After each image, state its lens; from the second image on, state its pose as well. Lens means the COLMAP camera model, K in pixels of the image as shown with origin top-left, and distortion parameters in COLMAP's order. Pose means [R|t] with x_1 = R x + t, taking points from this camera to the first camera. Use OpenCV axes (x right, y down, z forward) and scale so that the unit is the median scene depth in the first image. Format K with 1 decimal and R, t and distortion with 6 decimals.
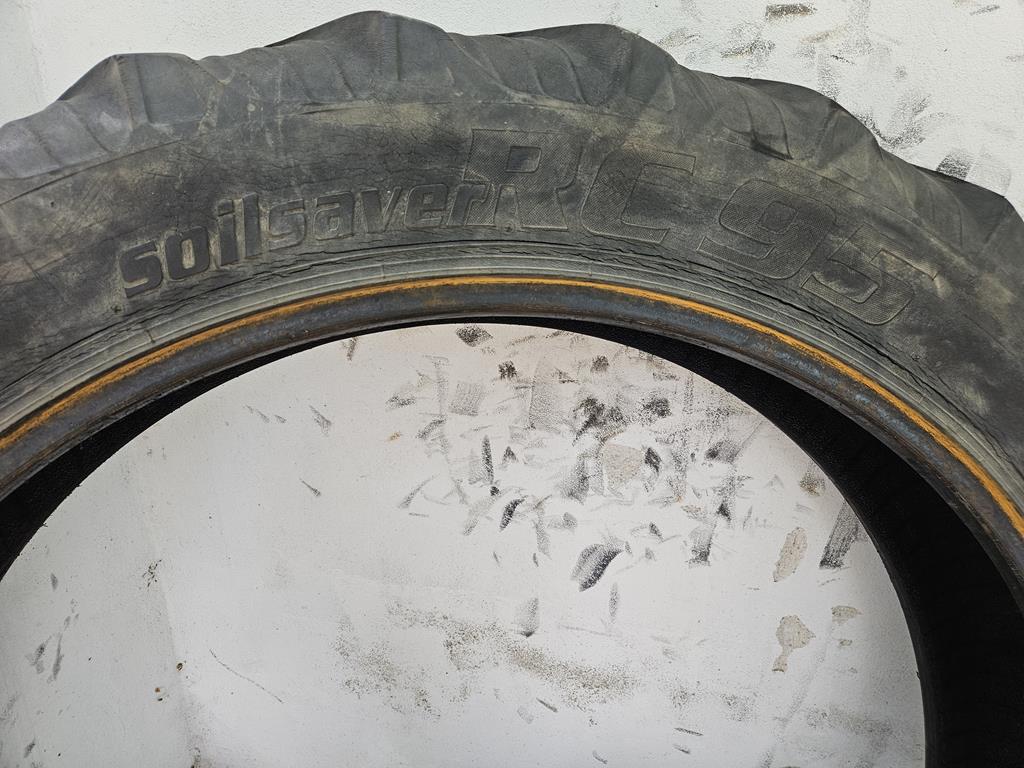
lens RADIAL K [[690.4, 0, 514.5], [0, 690.4, 379.7], [0, 0, 1]] dist [0.080890, -0.067358]
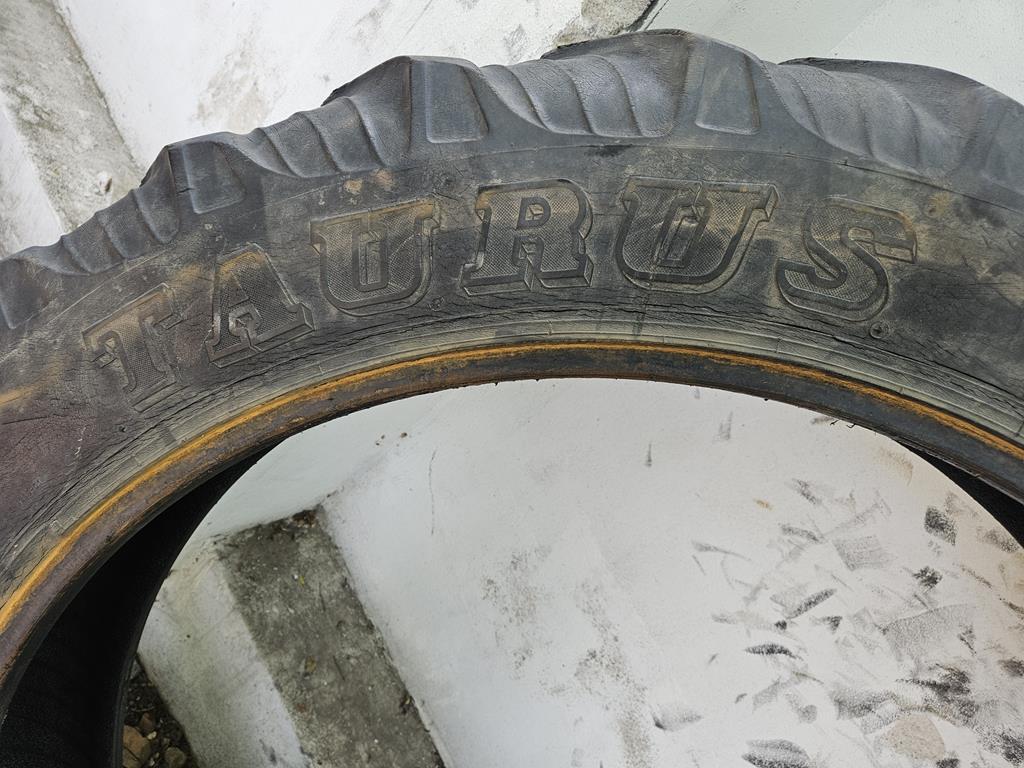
lens RADIAL K [[697.7, 0, 502.5], [0, 697.7, 383.7], [0, 0, 1]] dist [0.069450, -0.057332]
pose [[0.592644, 0.795188, -0.128254, -0.408262], [-0.786371, 0.605678, 0.121555, 0.152348], [0.174340, 0.028816, 0.984264, -0.006885]]
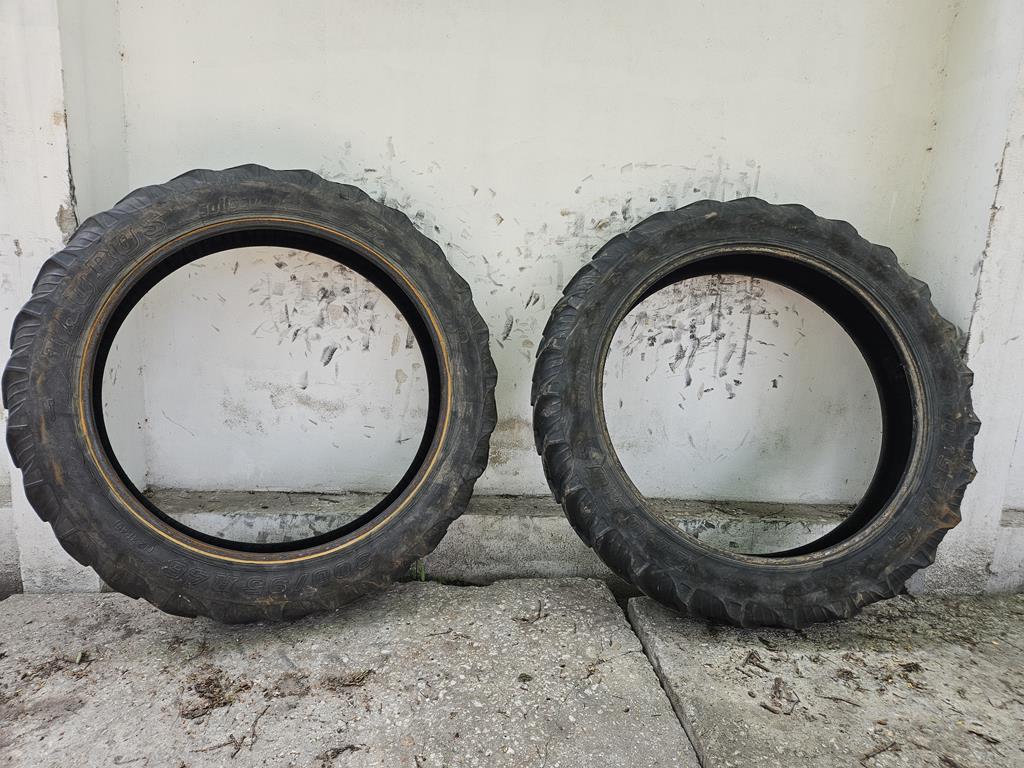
lens RADIAL K [[685.9, 0, 508.2], [0, 685.9, 378.6], [0, 0, 1]] dist [0.079536, -0.063595]
pose [[0.976152, -0.003872, 0.217054, 0.233502], [0.041641, 0.984614, -0.169709, 0.916718], [-0.213057, 0.174700, 0.961294, -1.878240]]
